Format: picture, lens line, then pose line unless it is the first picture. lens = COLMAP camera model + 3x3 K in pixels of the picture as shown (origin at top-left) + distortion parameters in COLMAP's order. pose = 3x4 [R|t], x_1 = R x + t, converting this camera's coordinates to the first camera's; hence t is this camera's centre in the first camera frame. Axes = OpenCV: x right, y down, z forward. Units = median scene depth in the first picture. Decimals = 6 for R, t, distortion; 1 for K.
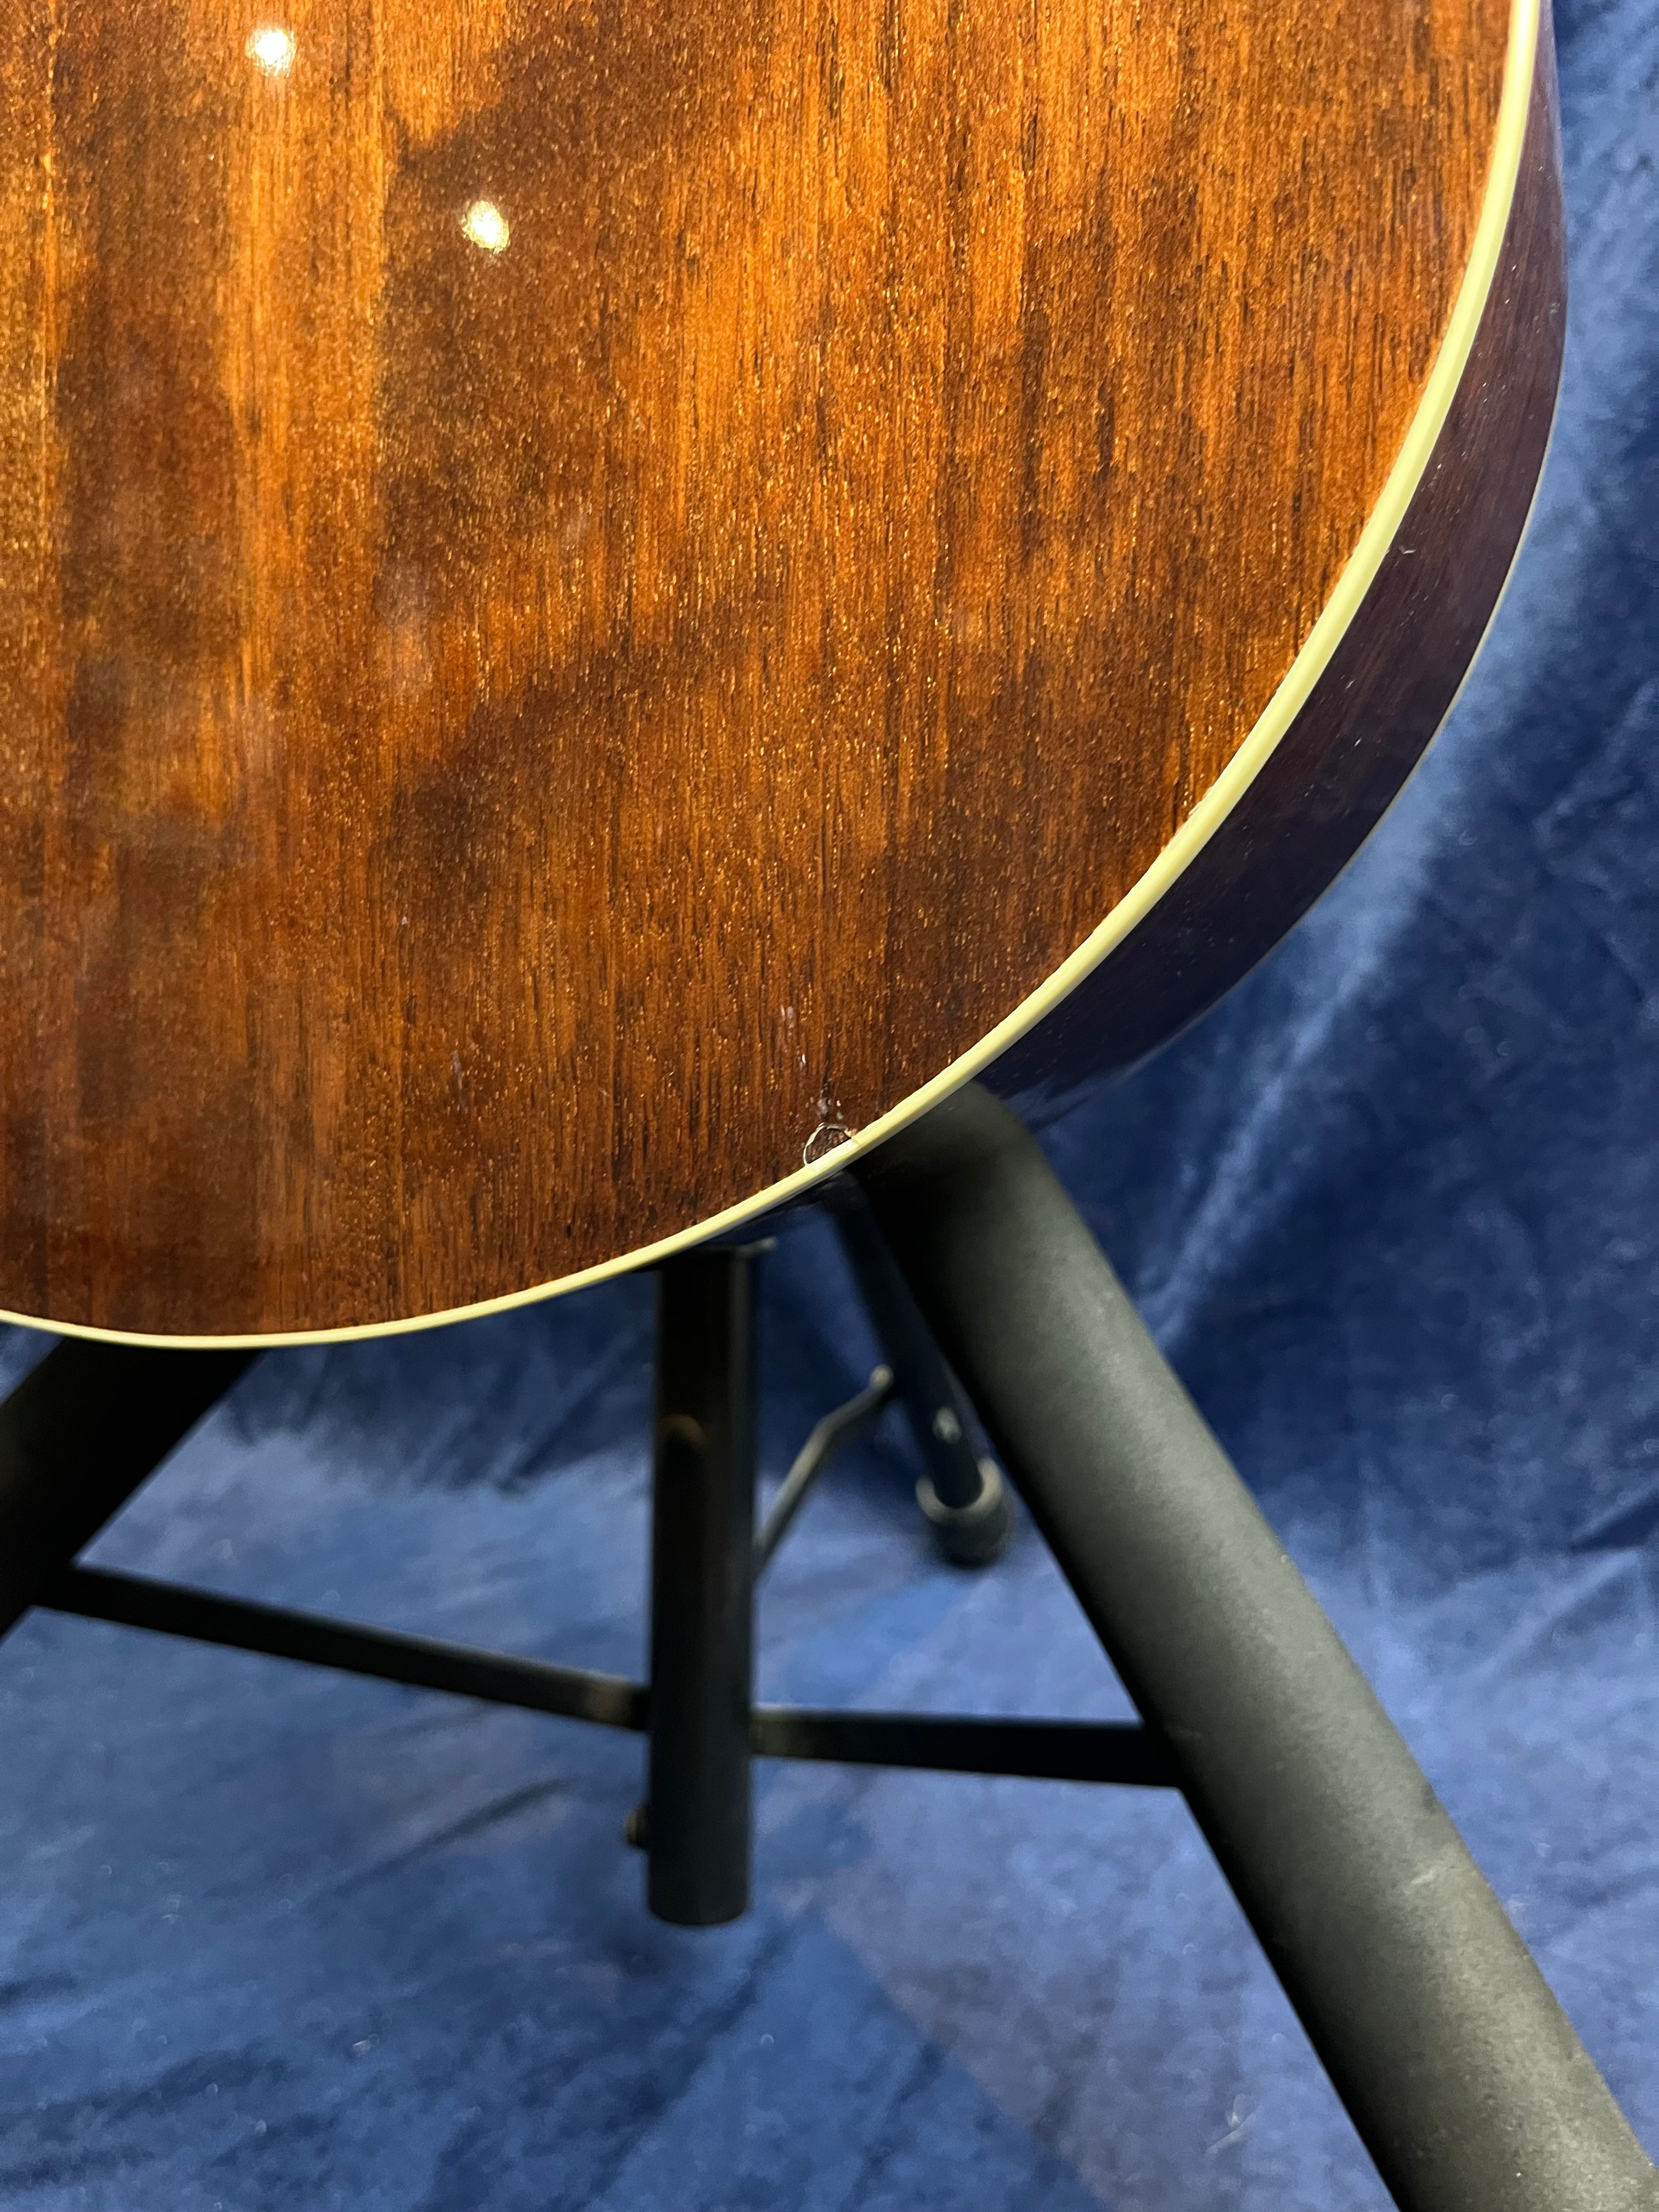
lens RADIAL K [[1705.5, 0, 821.2], [0, 1705.5, 1095.5], [0, 0, 1]] dist [0.054727, -0.091221]
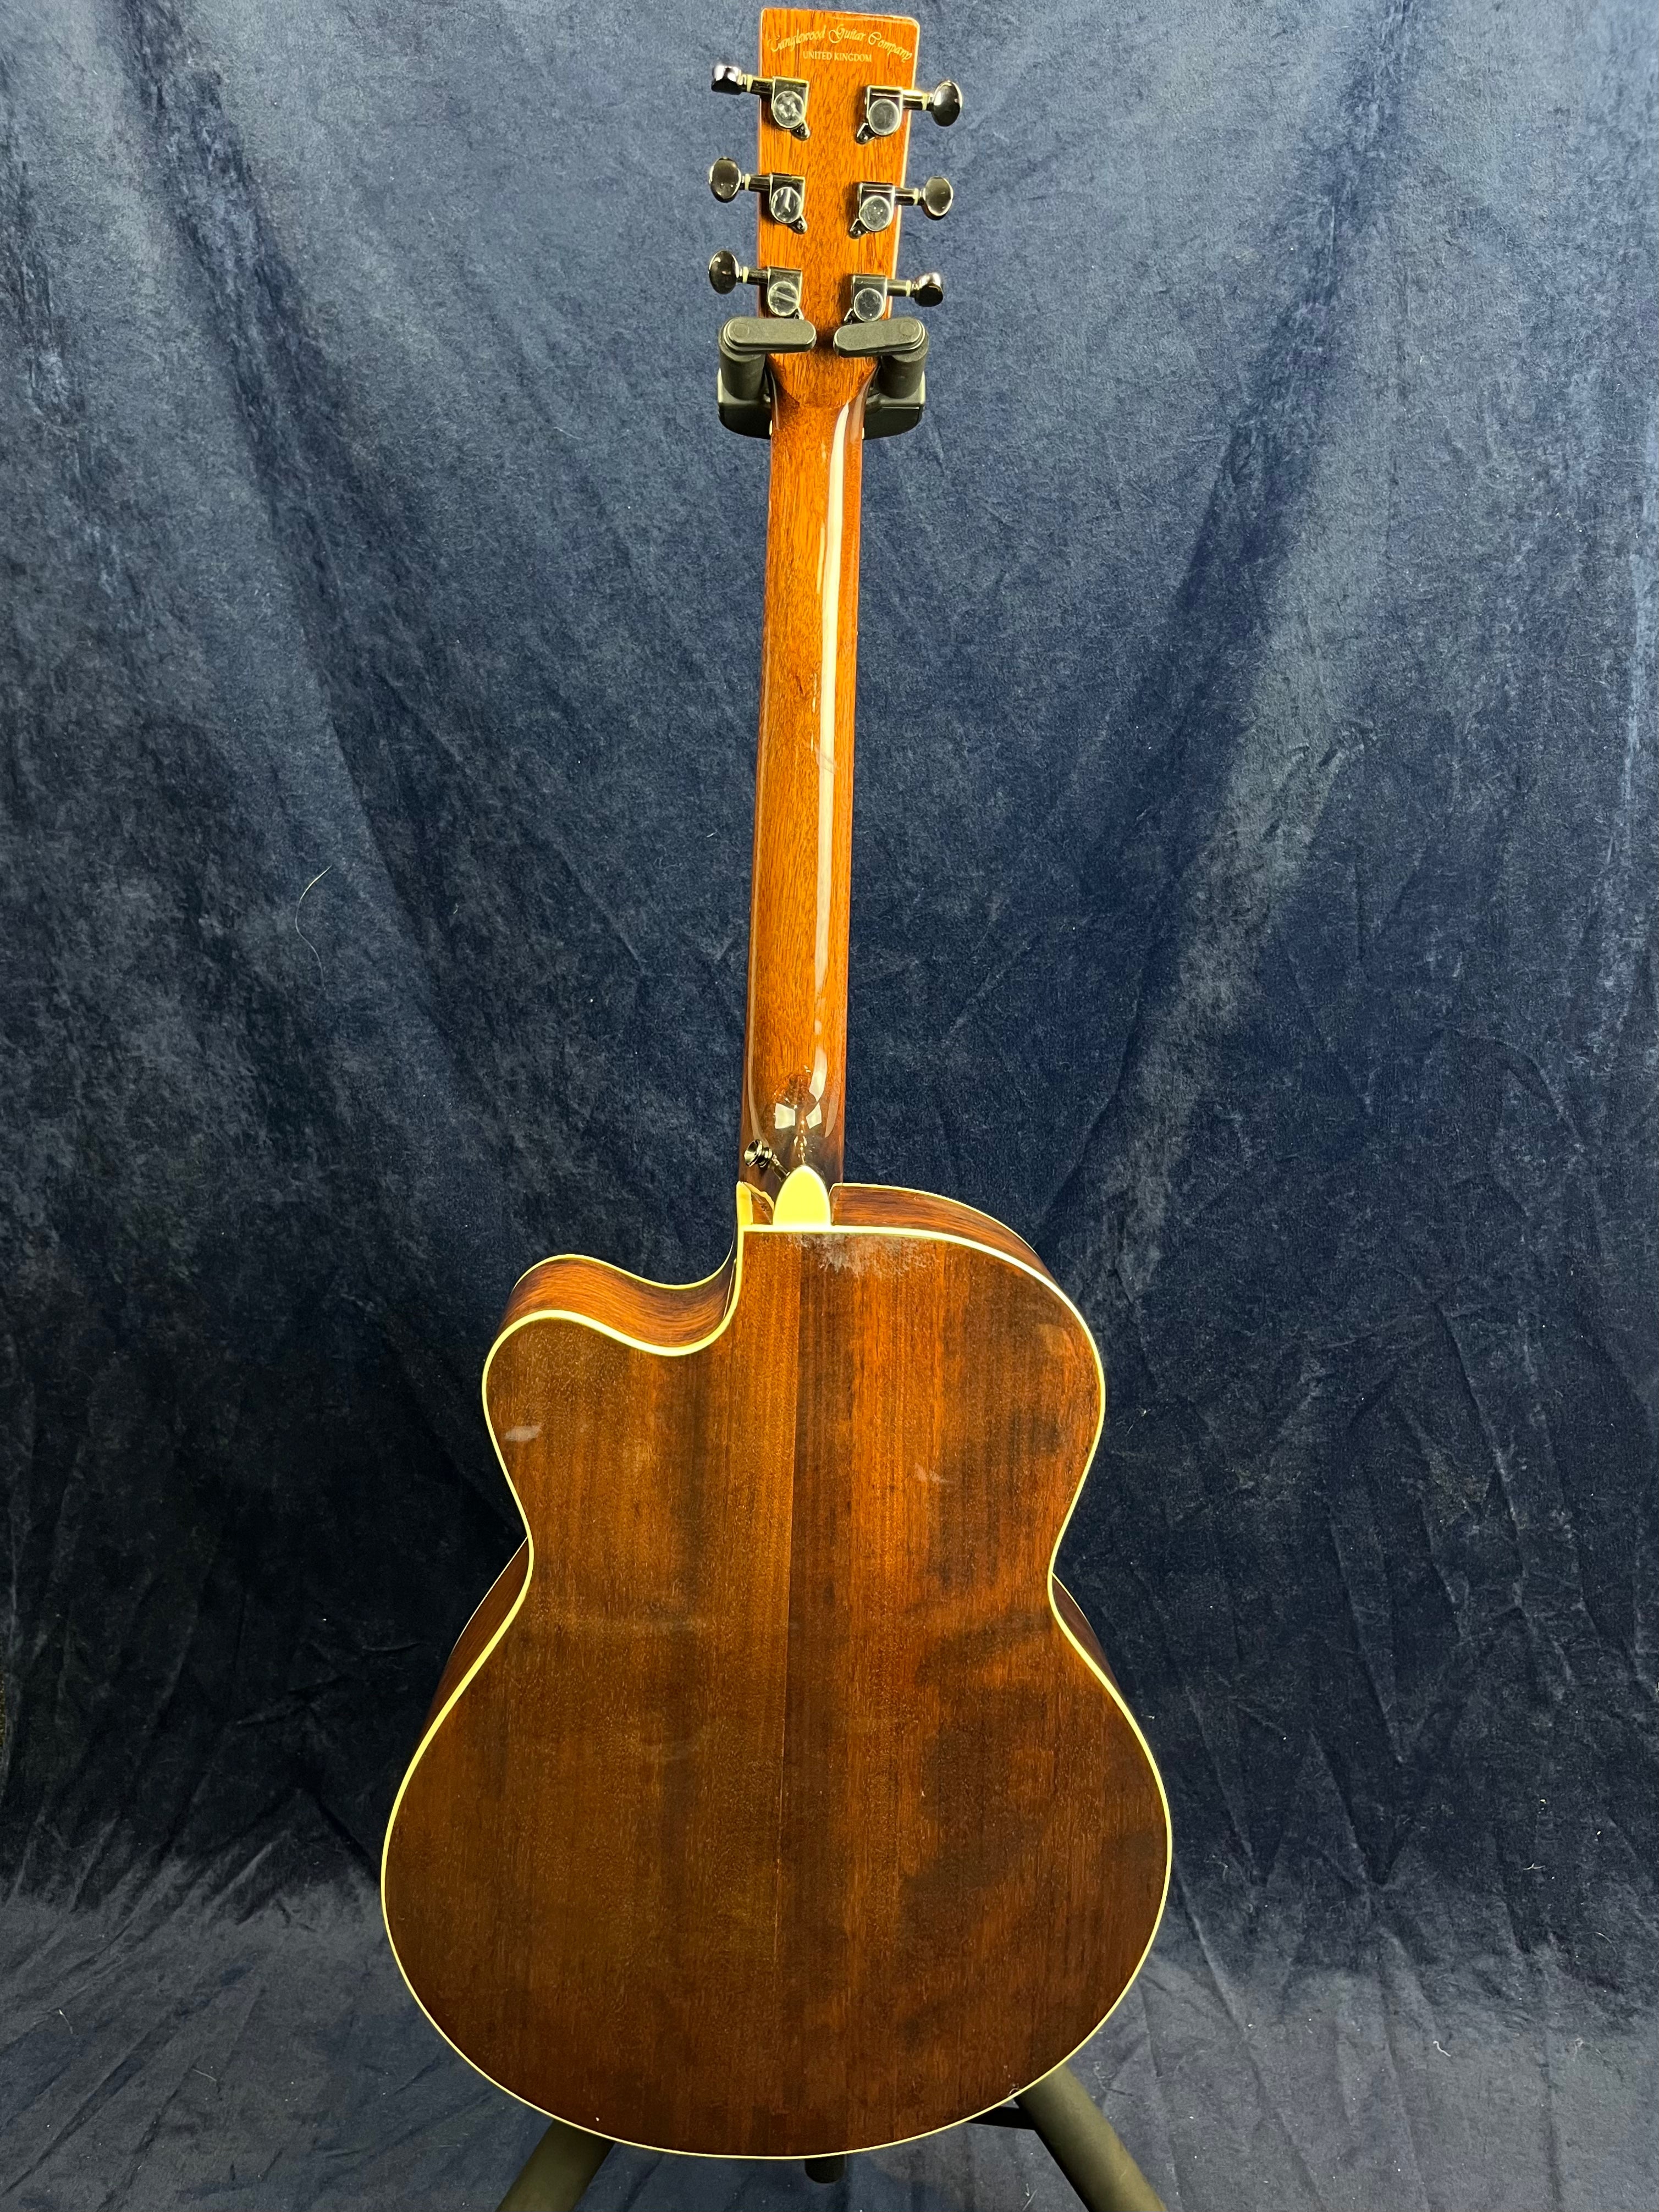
lens RADIAL K [[1733.7, 0, 840.8], [0, 1733.7, 1092.6], [0, 0, 1]] dist [0.048295, -0.084665]
pose [[0.925951, -0.079690, 0.369141, -1.712016], [0.027279, 0.989043, 0.145087, -2.900575], [-0.376658, -0.124274, 0.917979, -2.335729]]
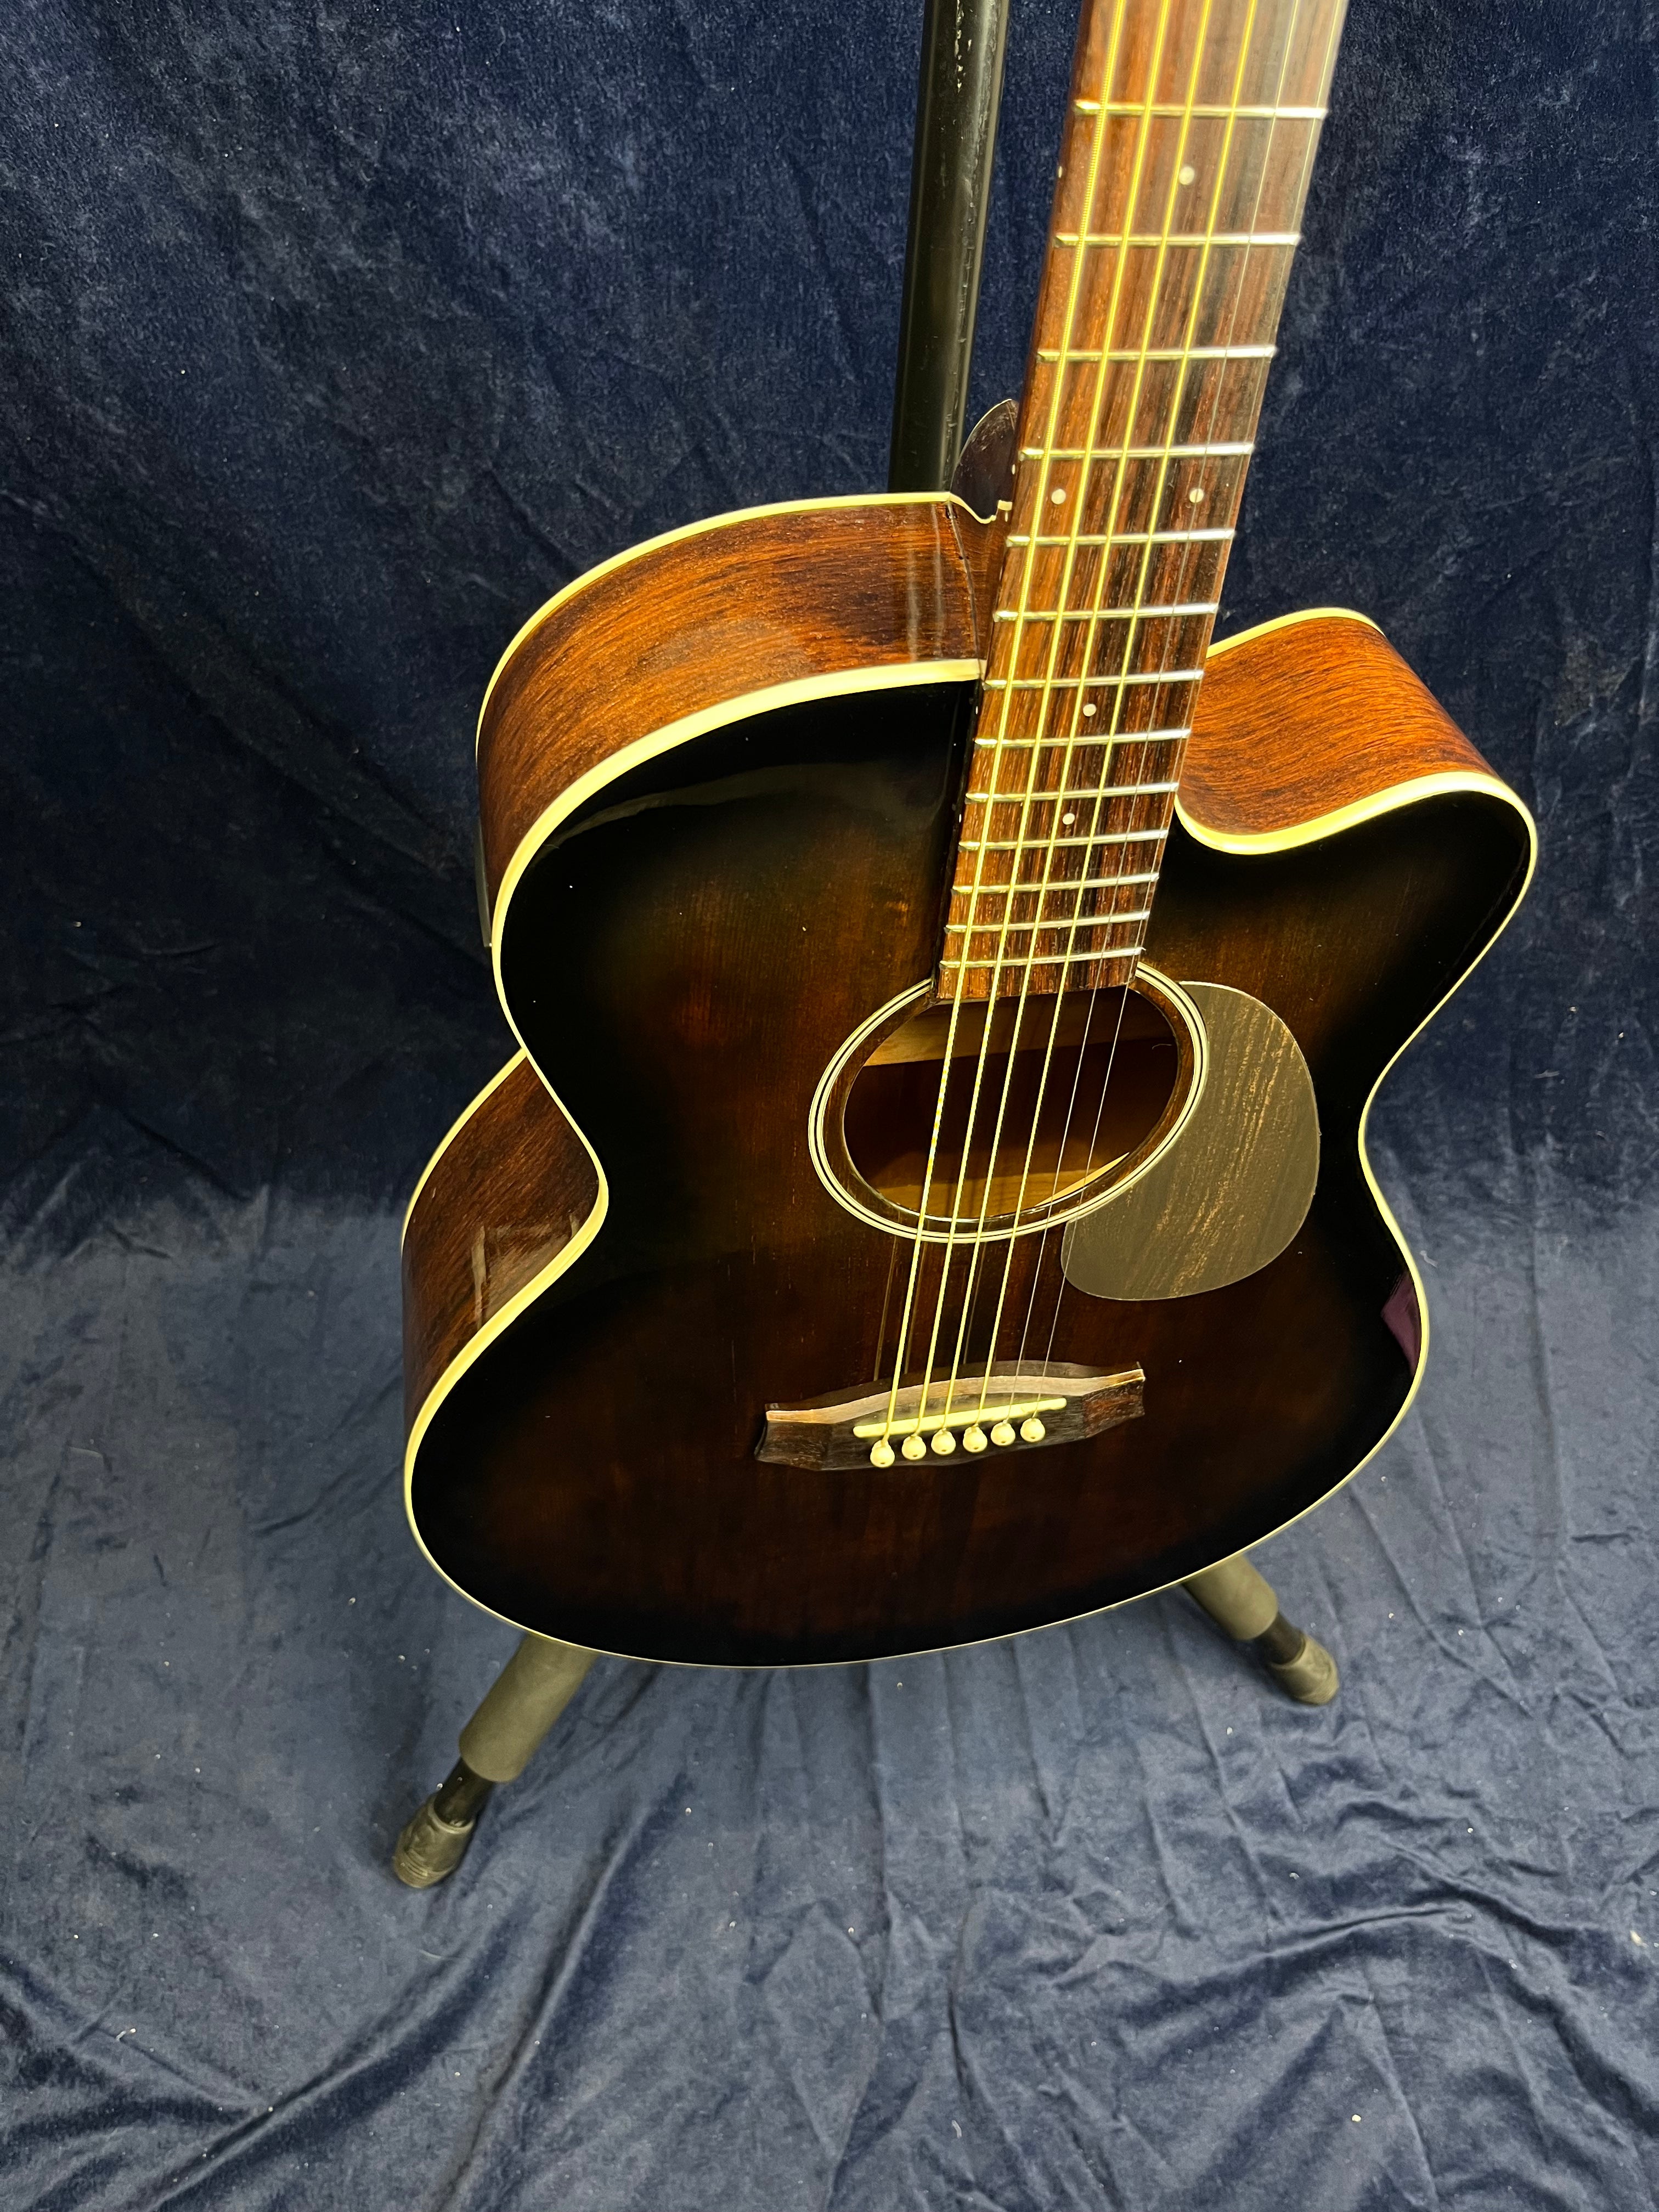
lens RADIAL K [[1705.5, 0, 838.3], [0, 1705.5, 1130.5], [0, 0, 1]] dist [0.054727, -0.091221]
pose [[0.840359, -0.383094, 0.383454, -1.528838], [-0.029011, 0.674636, 0.737580, -3.131442], [-0.541254, -0.630956, 0.555822, -0.039471]]
